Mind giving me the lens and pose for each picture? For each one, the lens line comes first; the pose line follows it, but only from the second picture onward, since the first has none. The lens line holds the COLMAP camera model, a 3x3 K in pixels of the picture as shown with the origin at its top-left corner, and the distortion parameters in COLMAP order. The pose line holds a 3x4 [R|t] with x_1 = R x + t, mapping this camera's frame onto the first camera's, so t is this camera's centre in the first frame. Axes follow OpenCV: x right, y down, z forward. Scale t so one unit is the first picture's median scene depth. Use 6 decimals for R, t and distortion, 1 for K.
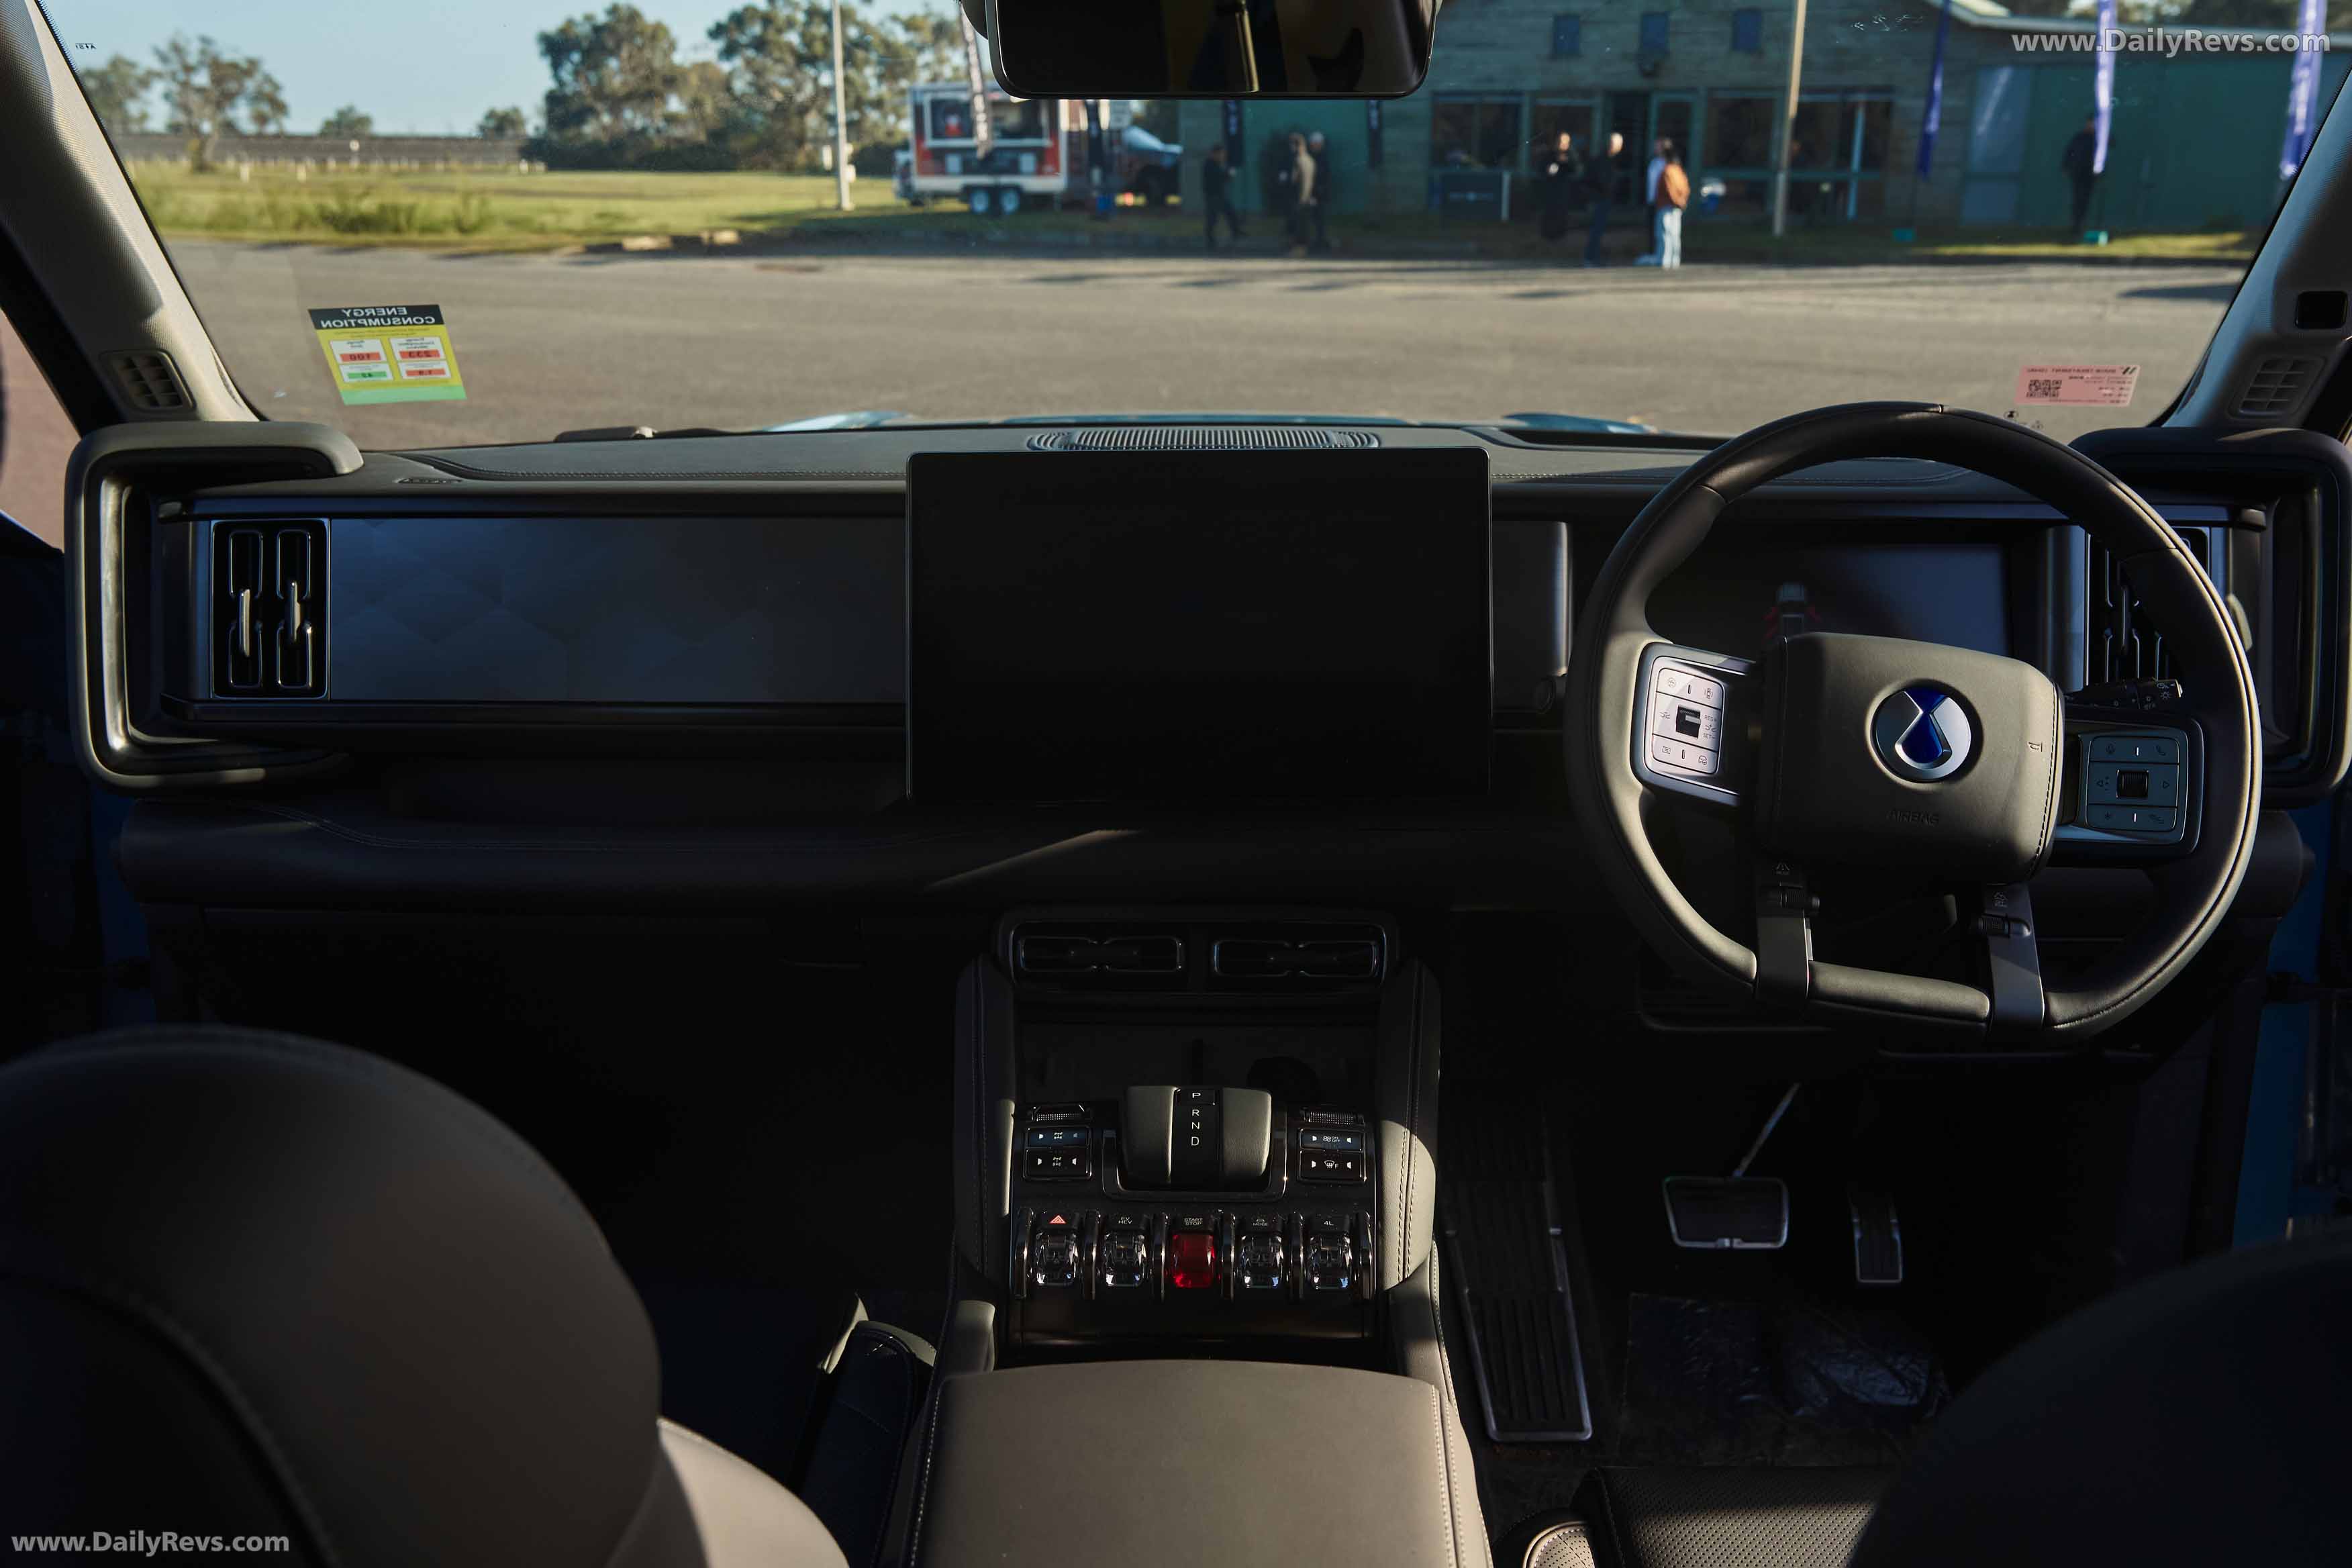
lens RADIAL K [[2162.0, 0, 1176.8], [0, 2162.0, 777.3], [0, 0, 1]] dist [-0.000339, 0.159833]
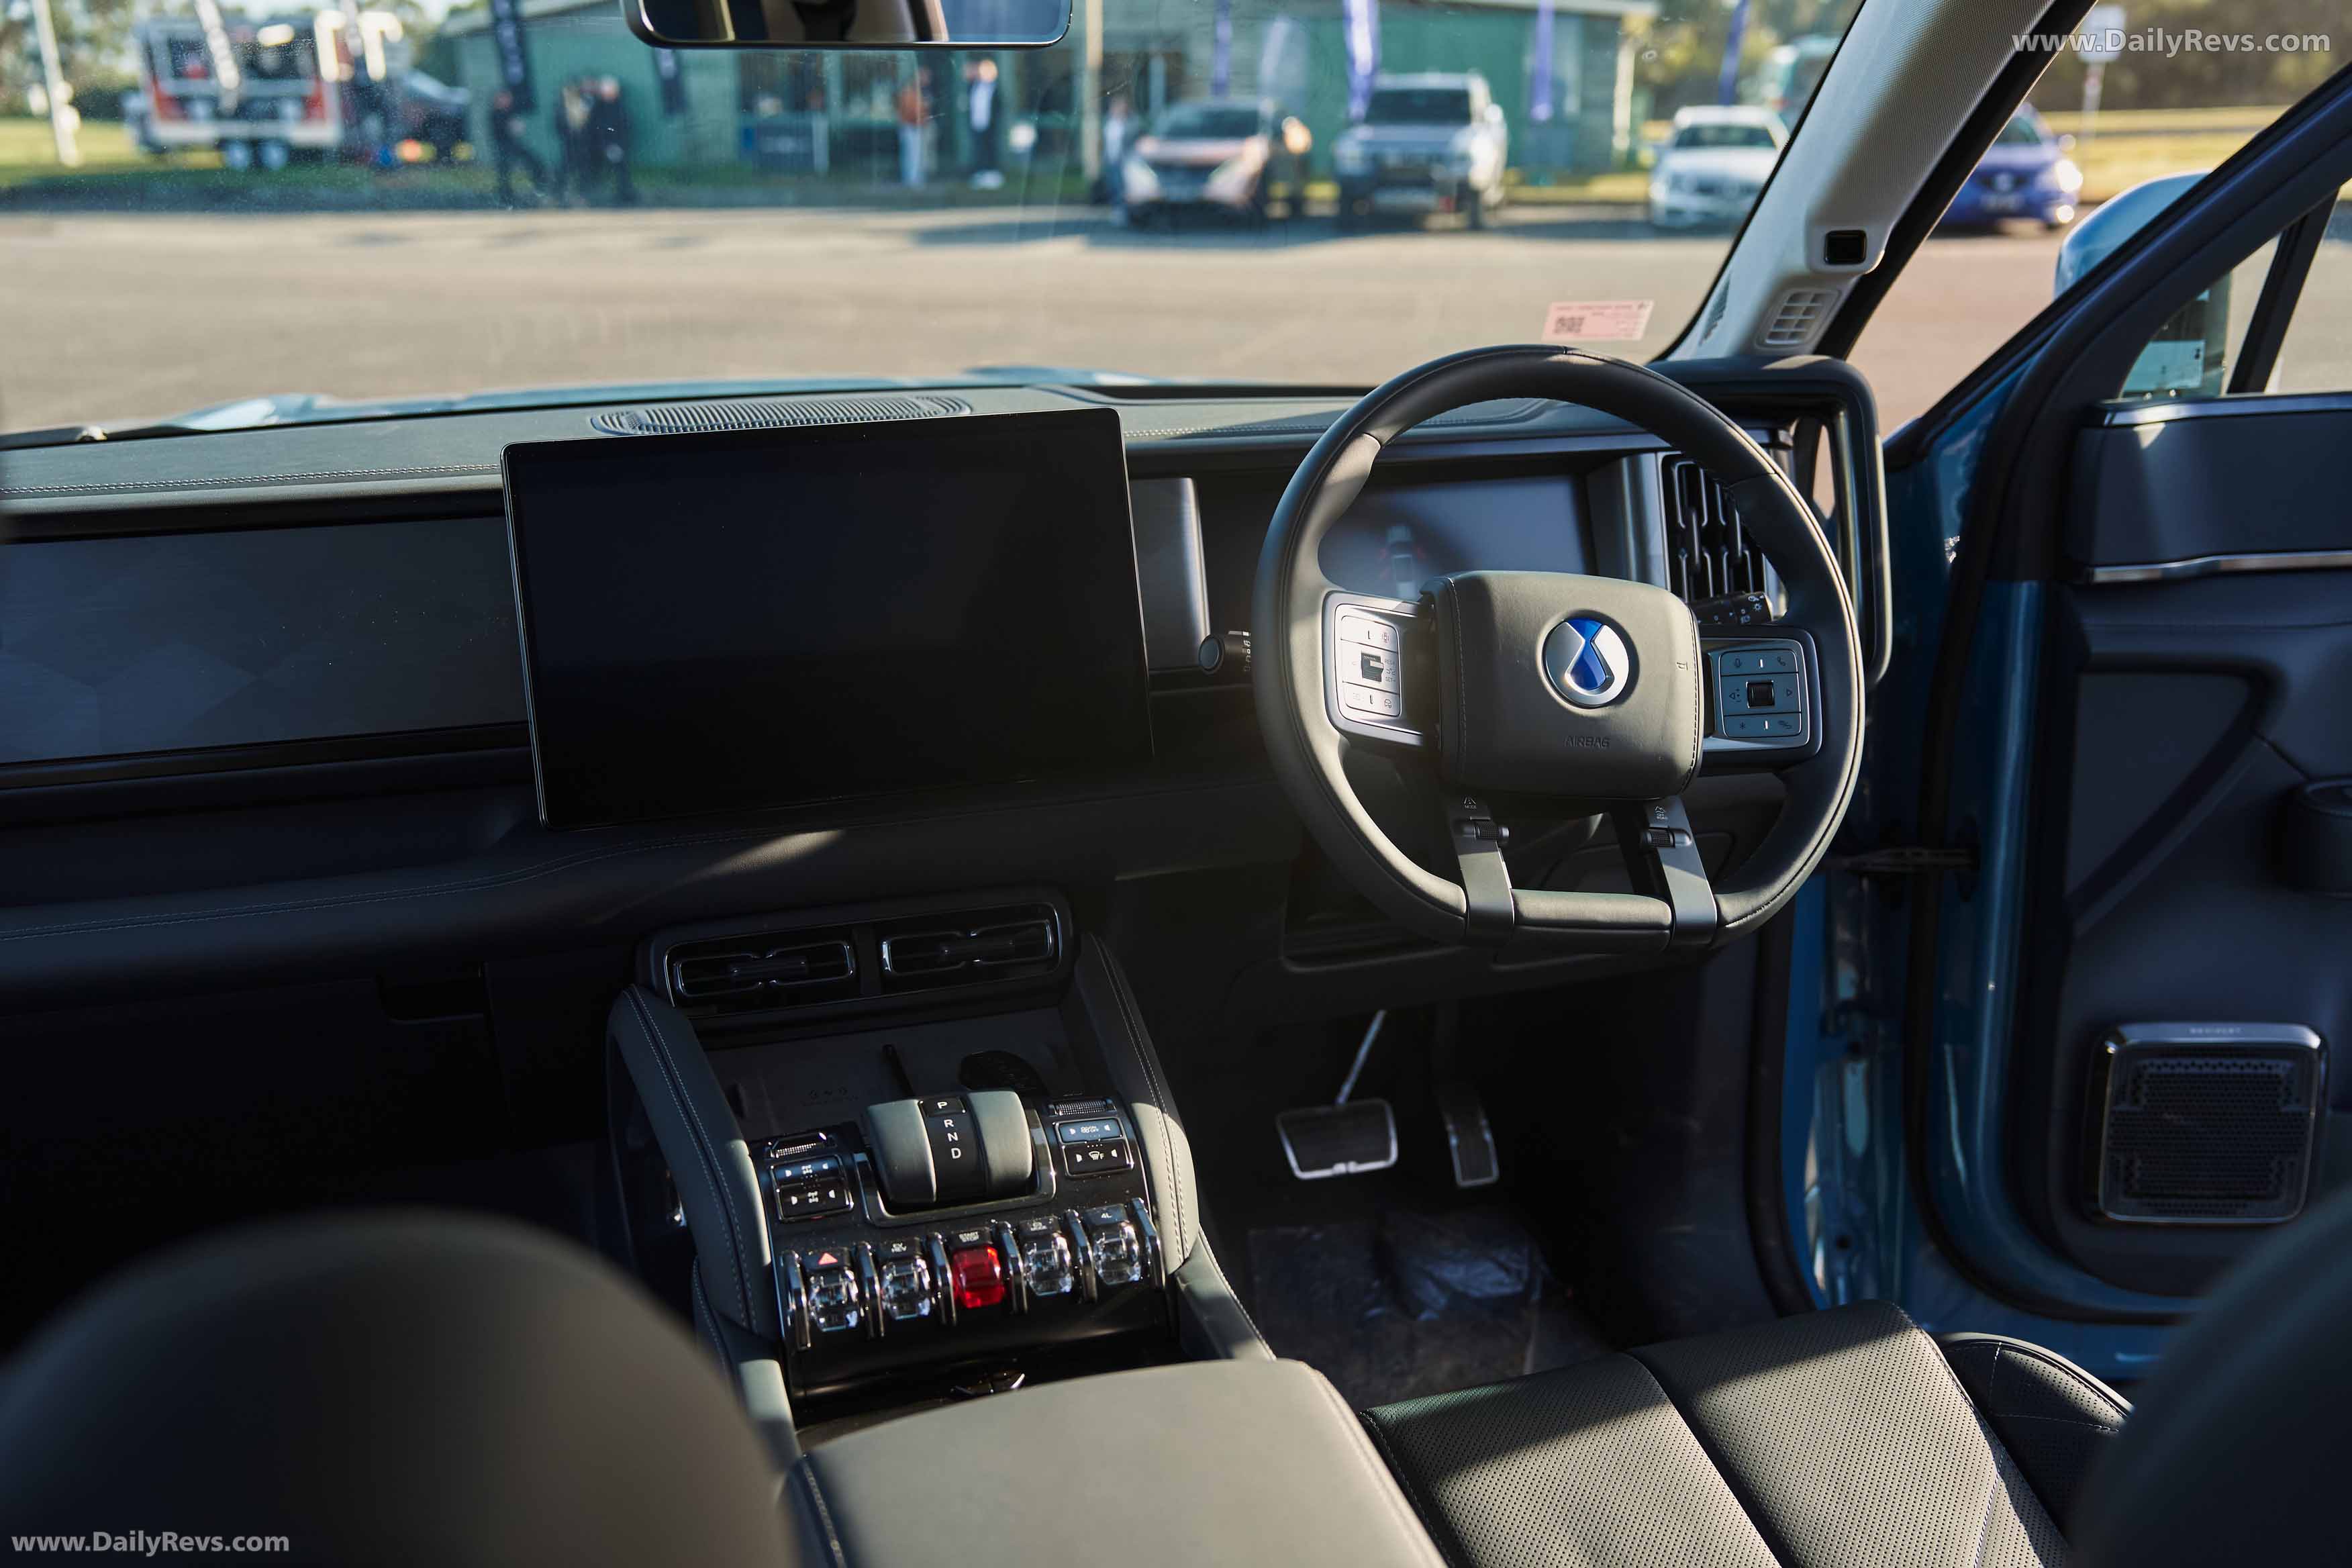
lens RADIAL K [[2172.9, 0, 1176.0], [0, 2172.9, 784.0], [0, 0, 1]] dist [-0.001000, 0.163070]
pose [[0.952935, -0.100211, 0.286134, -0.126956], [0.093411, 0.994927, 0.037351, -0.016365], [-0.288425, -0.008864, 0.957461, 0.045546]]
